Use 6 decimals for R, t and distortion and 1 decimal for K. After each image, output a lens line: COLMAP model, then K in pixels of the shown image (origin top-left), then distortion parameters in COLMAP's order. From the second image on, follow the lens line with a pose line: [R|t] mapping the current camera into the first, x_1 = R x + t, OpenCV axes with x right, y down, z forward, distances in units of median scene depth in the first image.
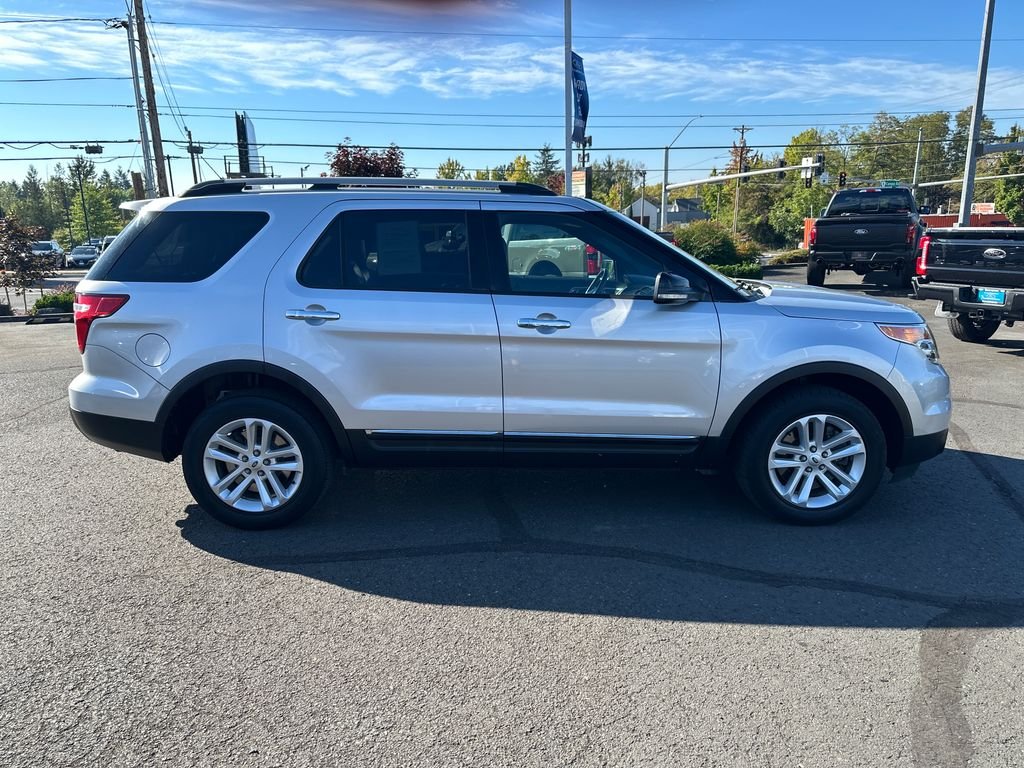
lens RADIAL K [[802.0, 0, 535.1], [0, 802.0, 371.8], [0, 0, 1]] dist [0.124185, -0.135527]
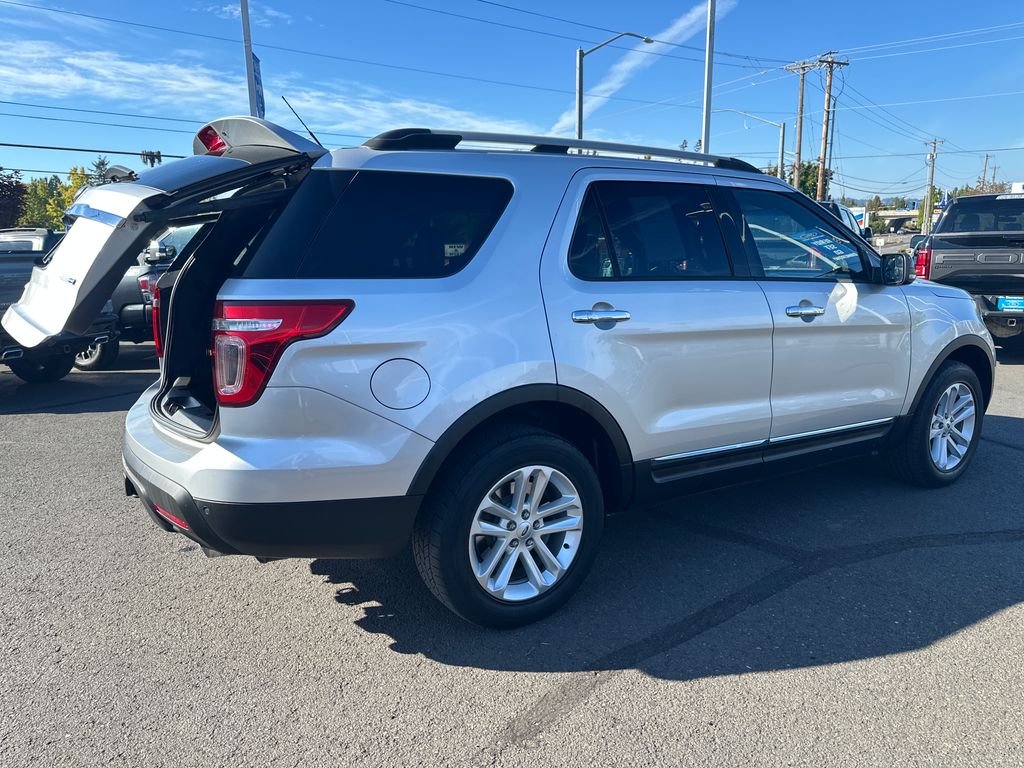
lens RADIAL K [[782.1, 0, 512.0], [0, 782.1, 384.0], [0, 0, 1]] dist [0.003537, 0.004048]
pose [[0.839560, -0.097266, 0.534489, -0.087111], [0.105343, 0.994315, 0.015474, -0.003250], [-0.532956, 0.043313, 0.845033, 0.051694]]
